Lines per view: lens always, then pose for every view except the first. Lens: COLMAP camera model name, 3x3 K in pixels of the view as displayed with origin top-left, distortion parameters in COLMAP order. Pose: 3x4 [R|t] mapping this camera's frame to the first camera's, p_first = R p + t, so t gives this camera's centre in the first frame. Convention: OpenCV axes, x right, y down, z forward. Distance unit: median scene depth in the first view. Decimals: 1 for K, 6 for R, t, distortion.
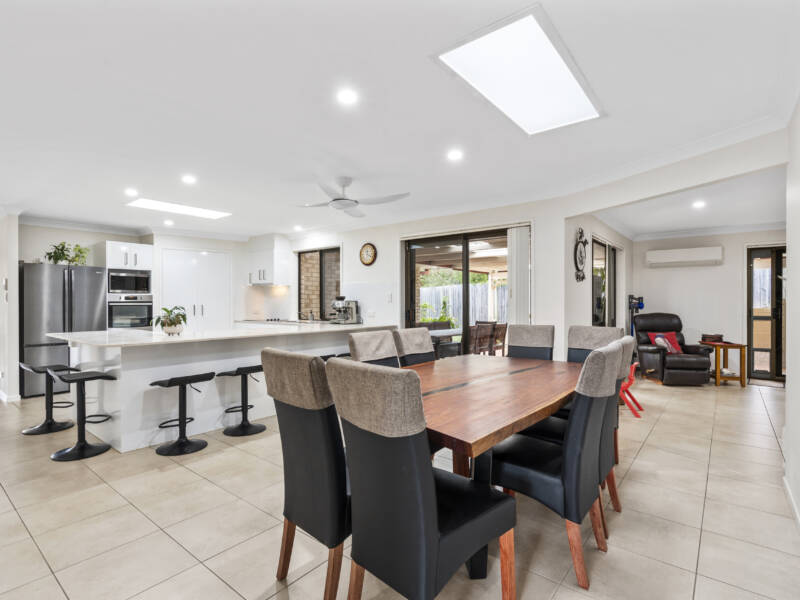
lens RADIAL K [[407.4, 0, 400.0], [0, 407.4, 300.0], [0, 0, 1]] dist [0.000420, 0.000411]
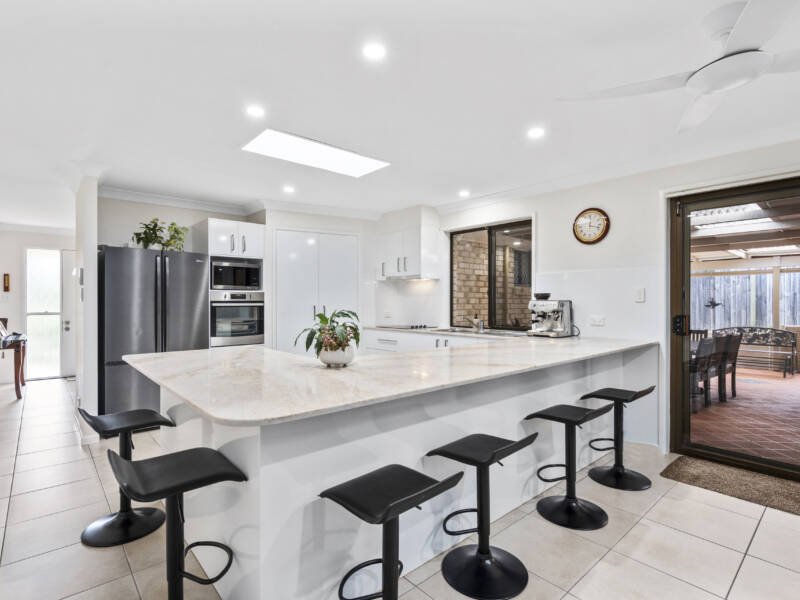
lens RADIAL K [[407.4, 0, 400.0], [0, 407.4, 300.0], [0, 0, 1]] dist [0.000420, 0.000411]
pose [[0.986350, 0.001542, -0.164653, -0.260147], [-0.001302, 0.999998, 0.001567, 0.000451], [0.164655, -0.001331, 0.986350, 0.334030]]
